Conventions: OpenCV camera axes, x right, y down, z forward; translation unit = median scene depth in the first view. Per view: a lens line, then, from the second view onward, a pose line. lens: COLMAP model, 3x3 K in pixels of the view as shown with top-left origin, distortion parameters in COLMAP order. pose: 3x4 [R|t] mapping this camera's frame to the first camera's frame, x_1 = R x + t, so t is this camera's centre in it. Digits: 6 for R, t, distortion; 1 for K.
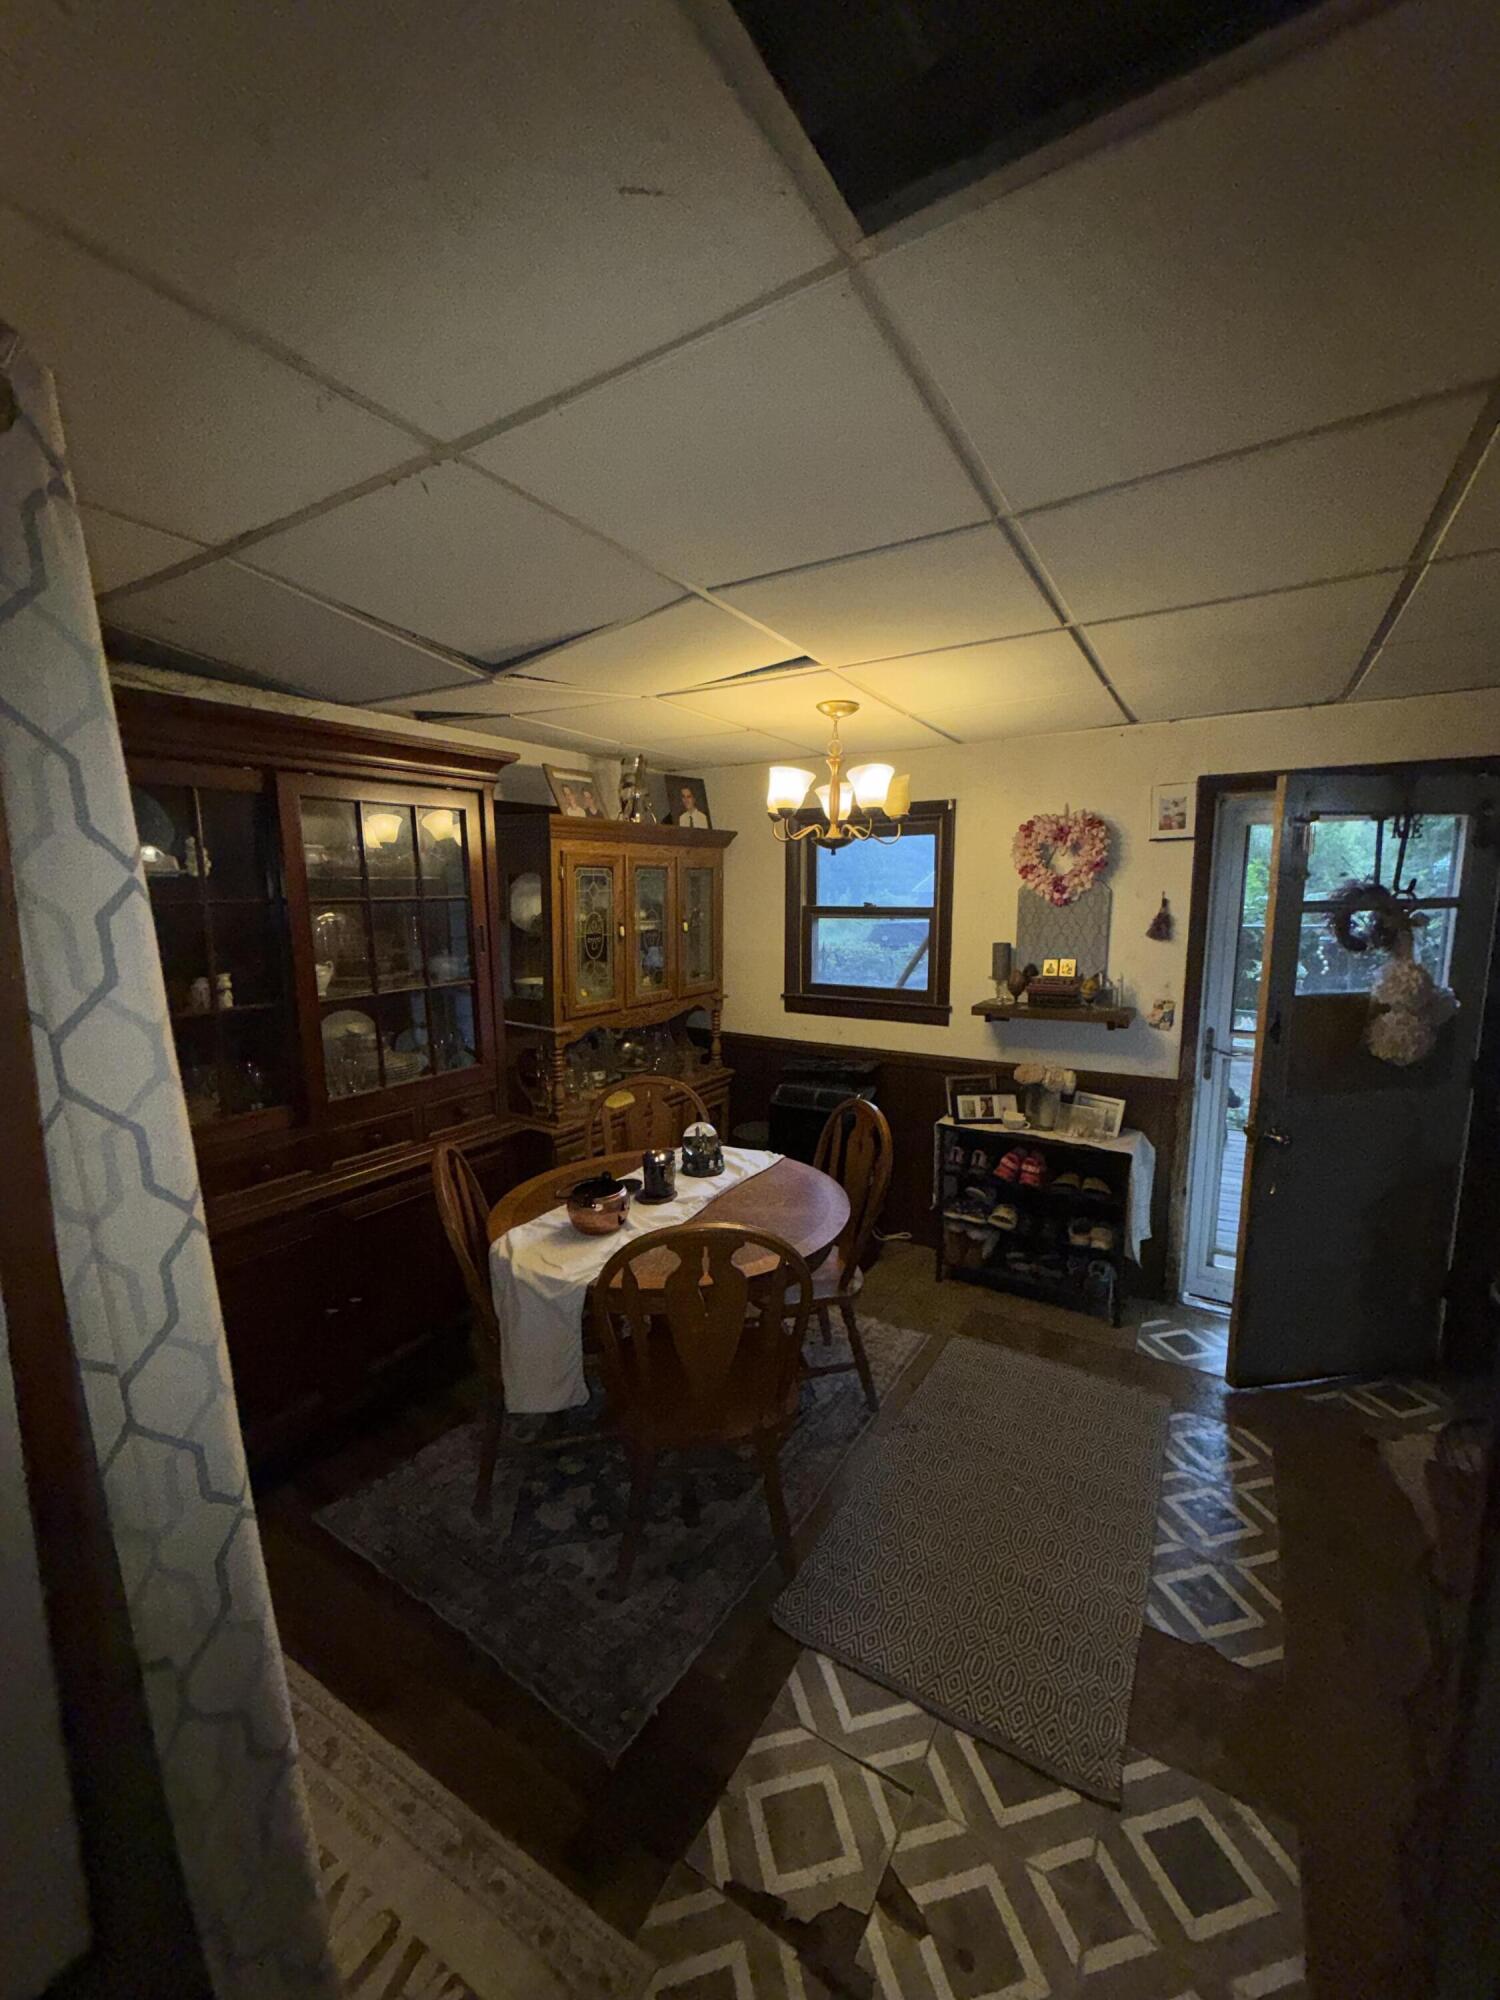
lens RADIAL K [[805.3, 0, 735.2], [0, 805.3, 995.1], [0, 0, 1]] dist [0.003275, 0.000210]
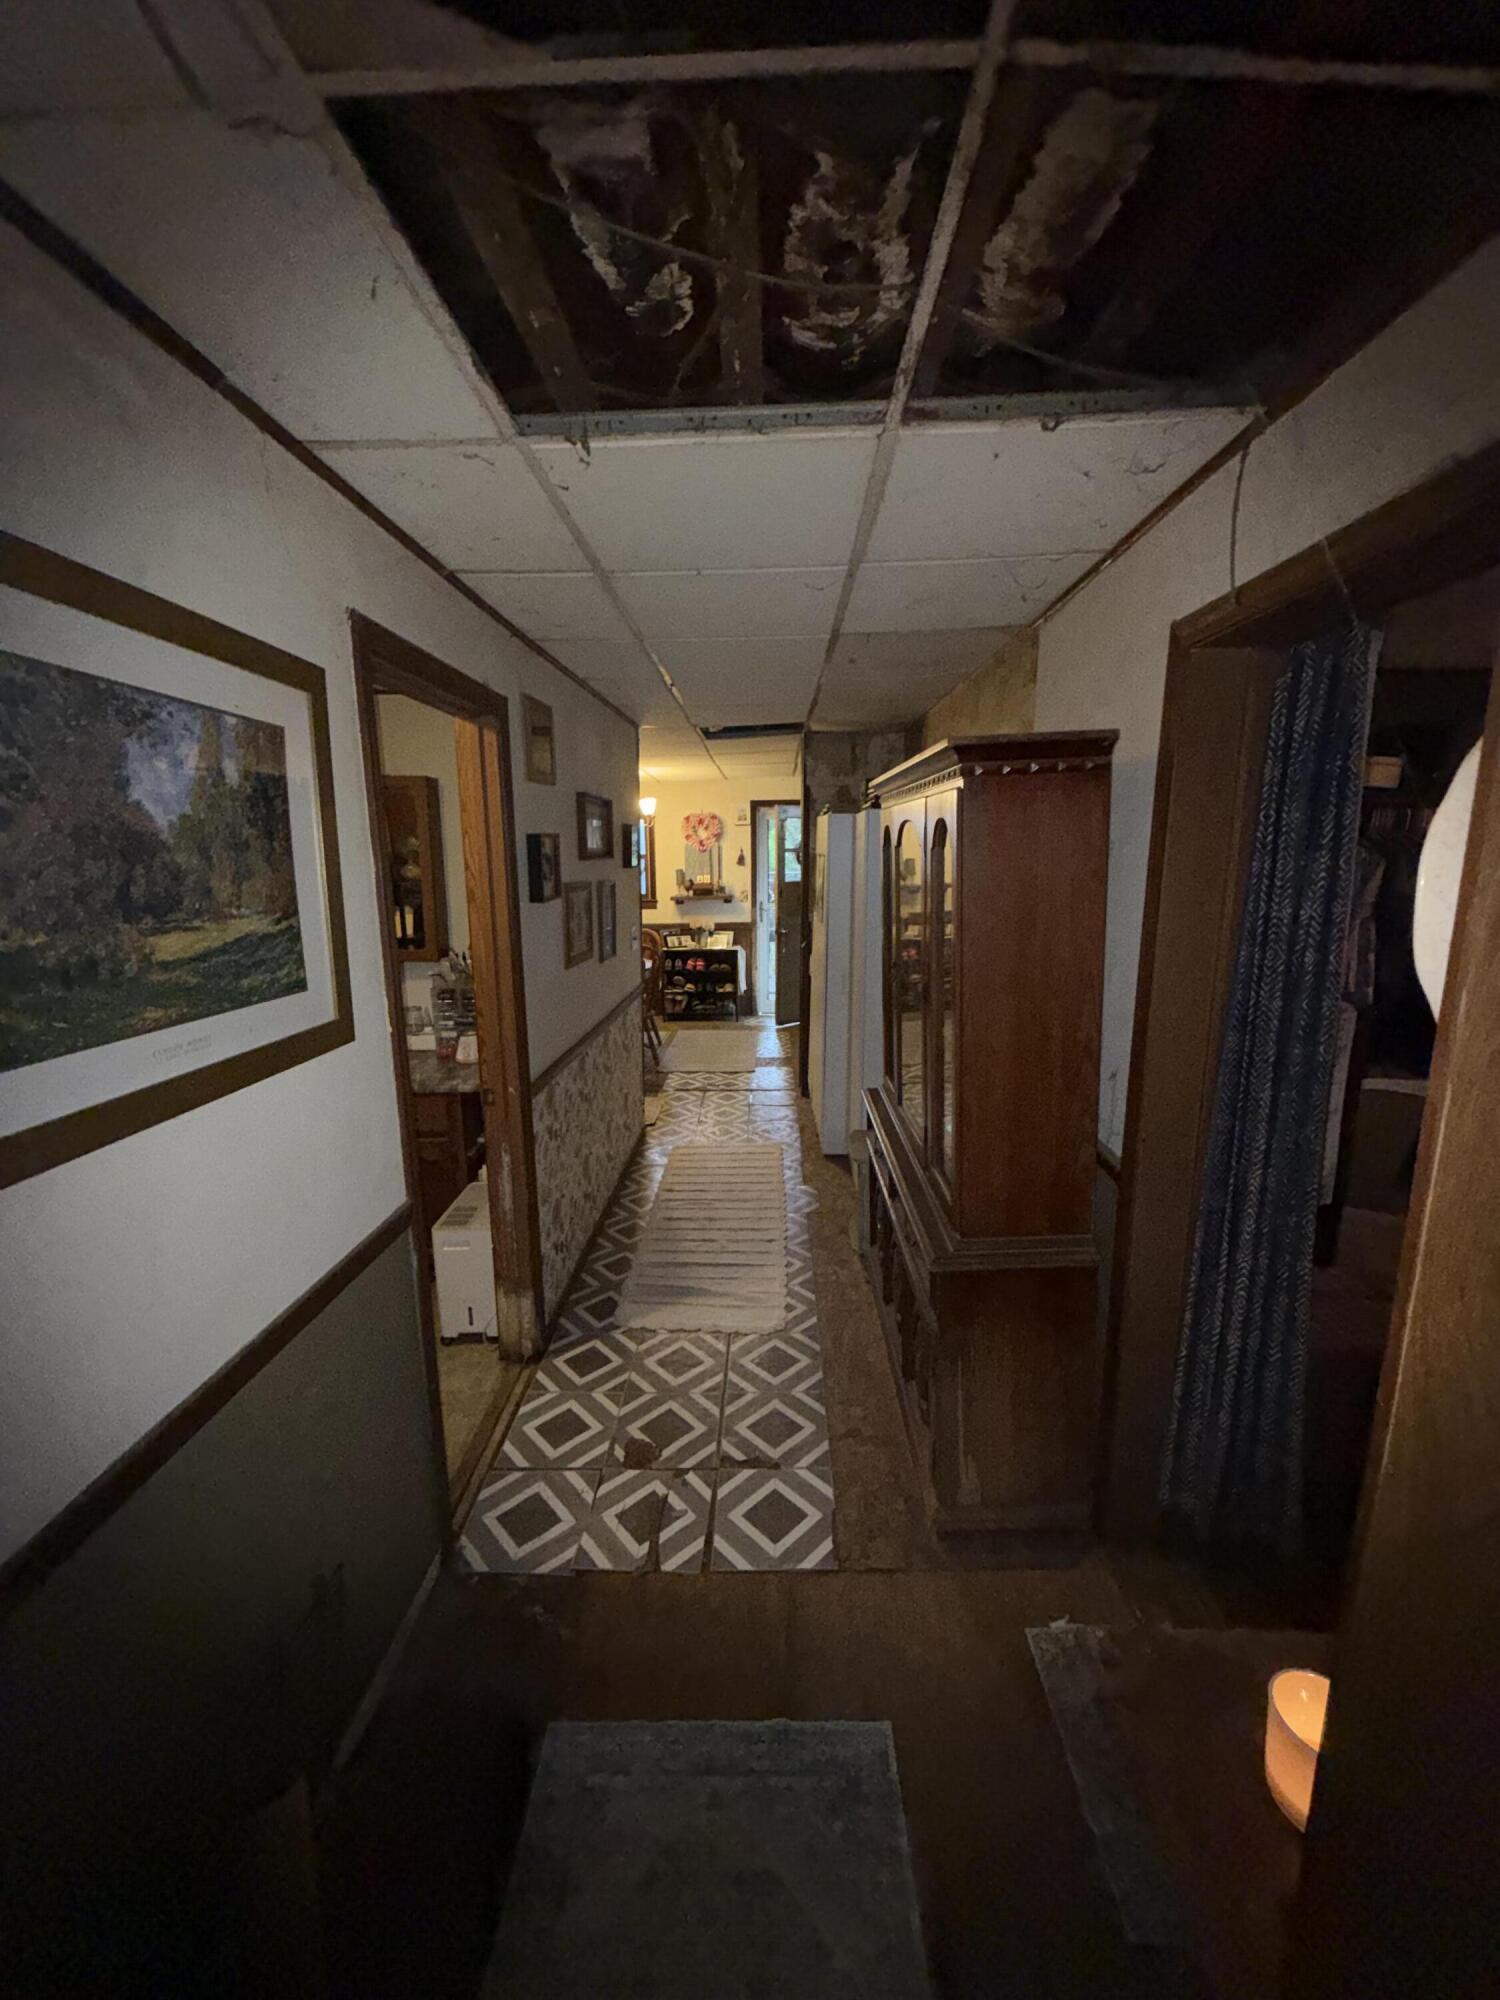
lens RADIAL K [[805.3, 0, 744.9], [0, 805.3, 1002.9], [0, 0, 1]] dist [0.003275, 0.000210]
pose [[0.861706, -0.091266, 0.499132, -0.712404], [0.066950, 0.995541, 0.066451, 0.180985], [-0.502971, -0.023844, 0.863974, -1.117266]]
